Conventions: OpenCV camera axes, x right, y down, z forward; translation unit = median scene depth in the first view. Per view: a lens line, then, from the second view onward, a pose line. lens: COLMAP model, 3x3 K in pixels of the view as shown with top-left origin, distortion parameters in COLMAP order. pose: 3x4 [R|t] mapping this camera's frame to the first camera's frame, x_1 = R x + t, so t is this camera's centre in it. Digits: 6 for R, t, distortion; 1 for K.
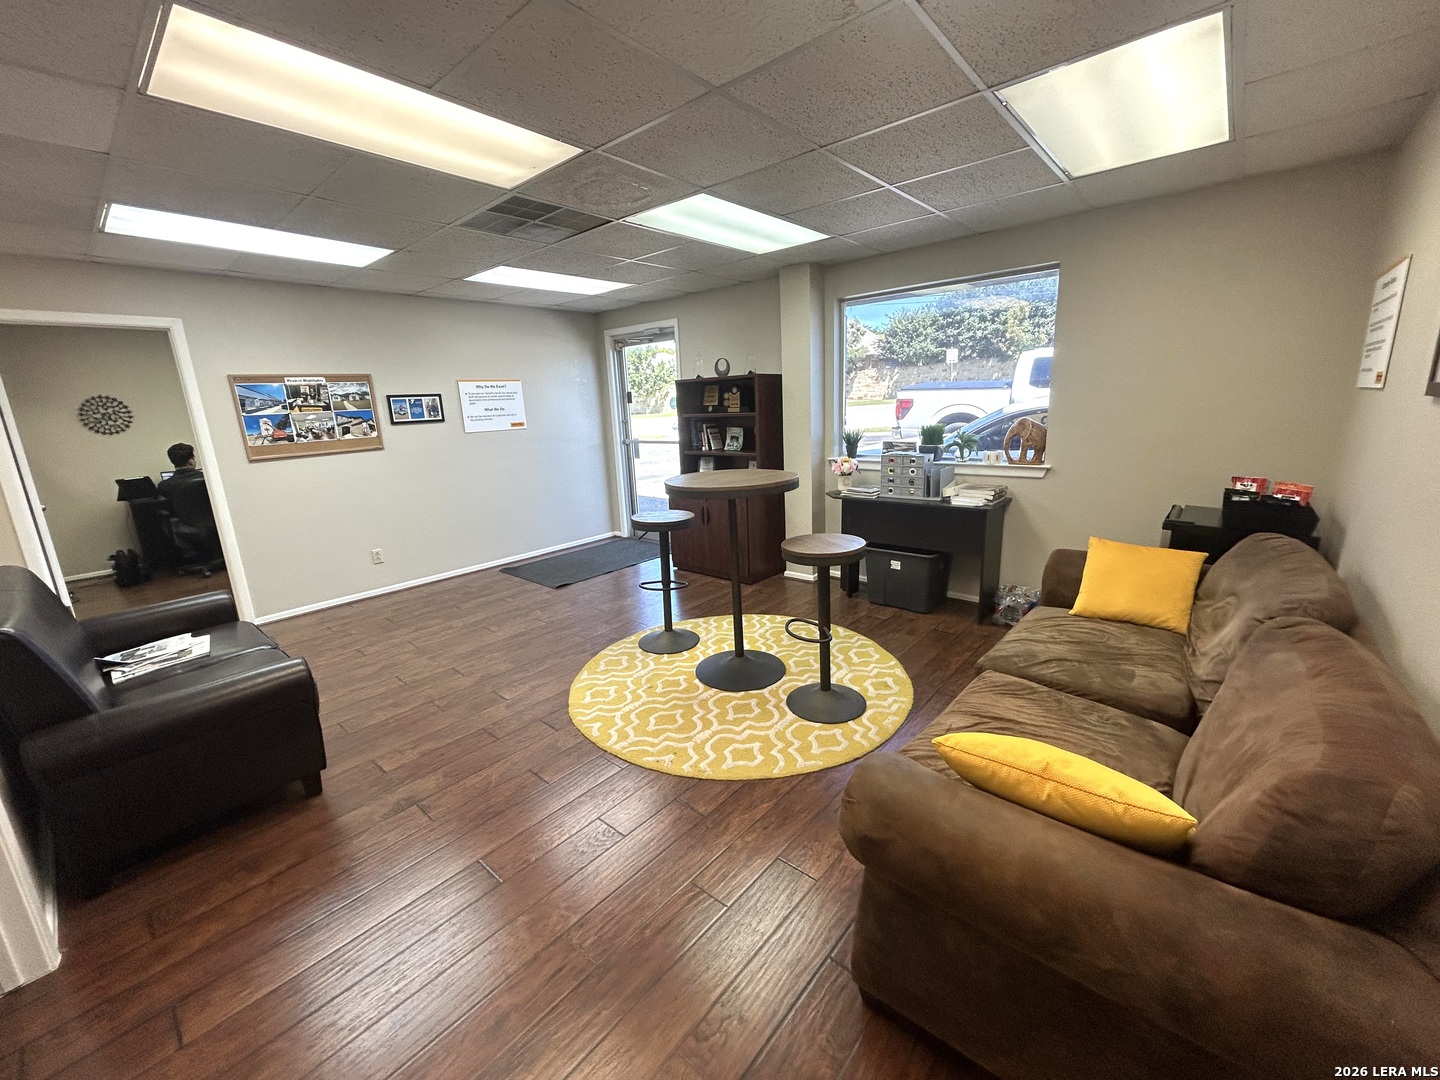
lens RADIAL K [[577.4, 0, 719.0], [0, 577.4, 534.1], [0, 0, 1]] dist [-0.000579, -0.000112]
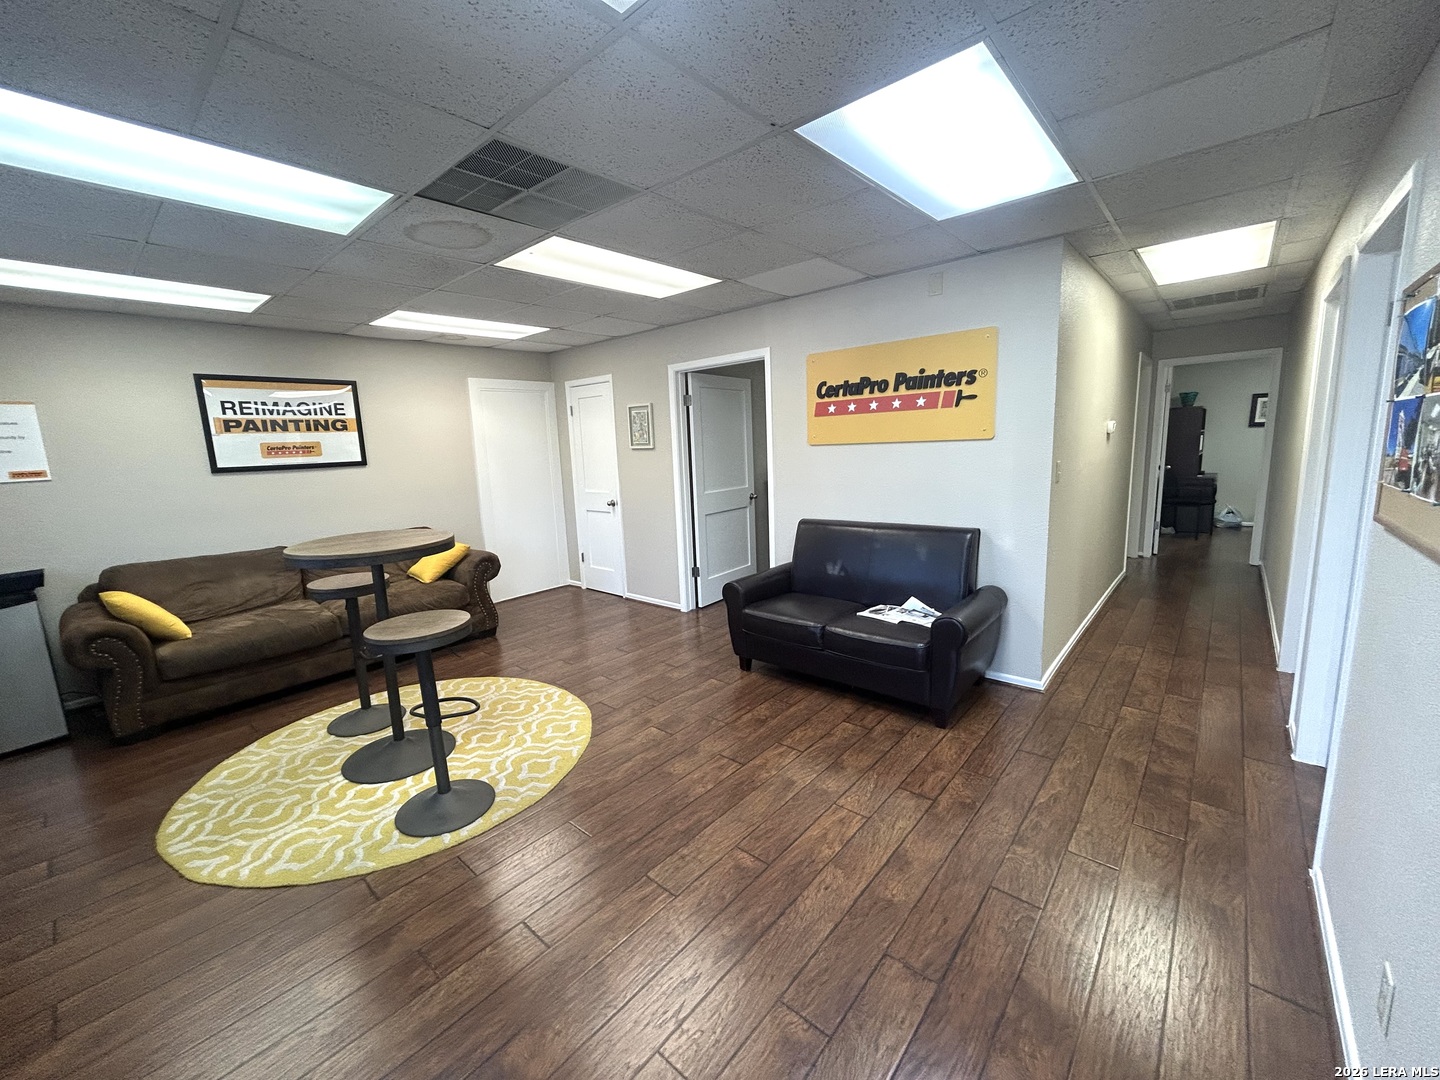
lens RADIAL K [[577.4, 0, 719.0], [0, 577.4, 534.1], [0, 0, 1]] dist [-0.000579, -0.000112]
pose [[-0.996681, 0.079691, 0.016644, -0.518056], [0.080044, 0.921946, 0.378958, -0.397173], [0.014855, 0.379032, -0.925264, 1.782155]]
